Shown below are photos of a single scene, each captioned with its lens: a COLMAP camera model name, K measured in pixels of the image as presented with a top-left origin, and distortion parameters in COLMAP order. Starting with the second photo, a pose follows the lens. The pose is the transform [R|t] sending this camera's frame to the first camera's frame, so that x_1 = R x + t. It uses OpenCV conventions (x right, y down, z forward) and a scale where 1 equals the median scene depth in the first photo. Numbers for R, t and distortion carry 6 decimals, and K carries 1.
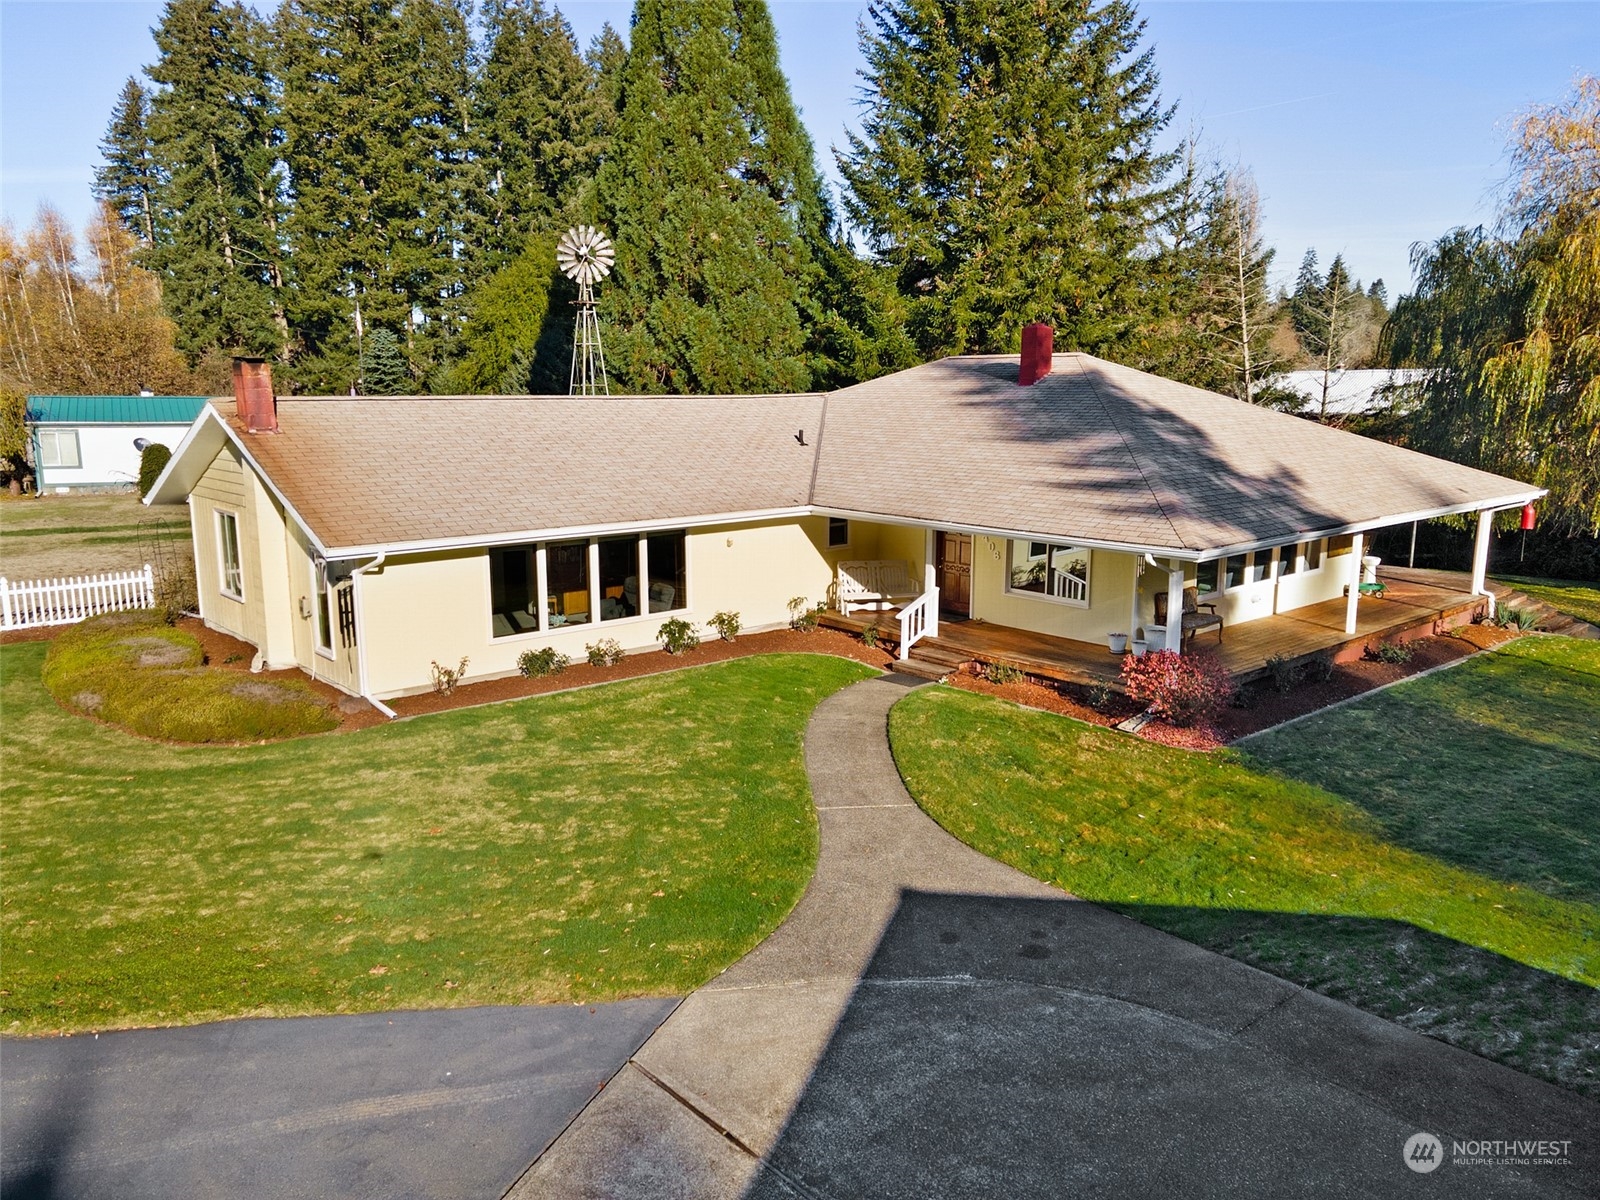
lens RADIAL K [[1145.3, 0, 800.0], [0, 1145.3, 600.0], [0, 0, 1]] dist [0.041687, 0.007969]
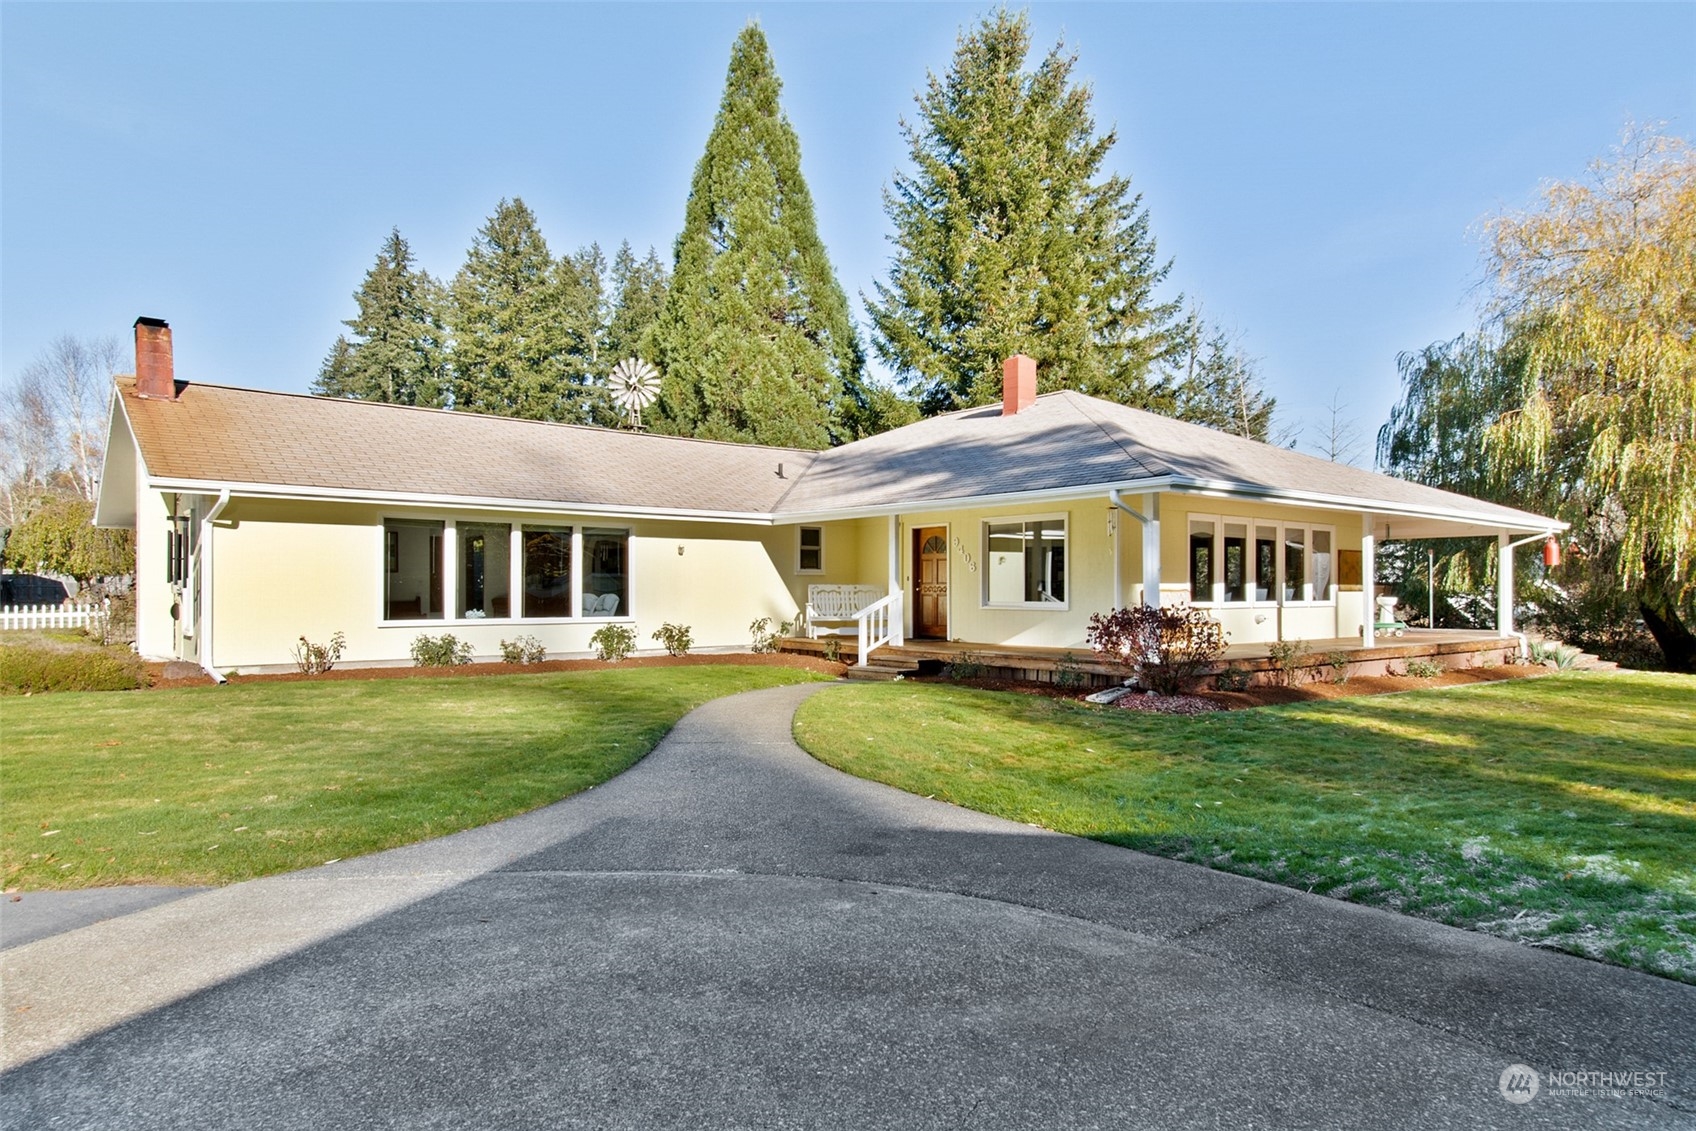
lens RADIAL K [[1011.1, 0, 840.0], [0, 1011.1, 575.2], [0, 0, 1]] dist [0.008159, 0.024154]
pose [[0.999299, 0.002445, -0.037363, 0.047695], [-0.009381, 0.982387, -0.186621, 0.059371], [0.036249, 0.186841, 0.981721, 0.100909]]
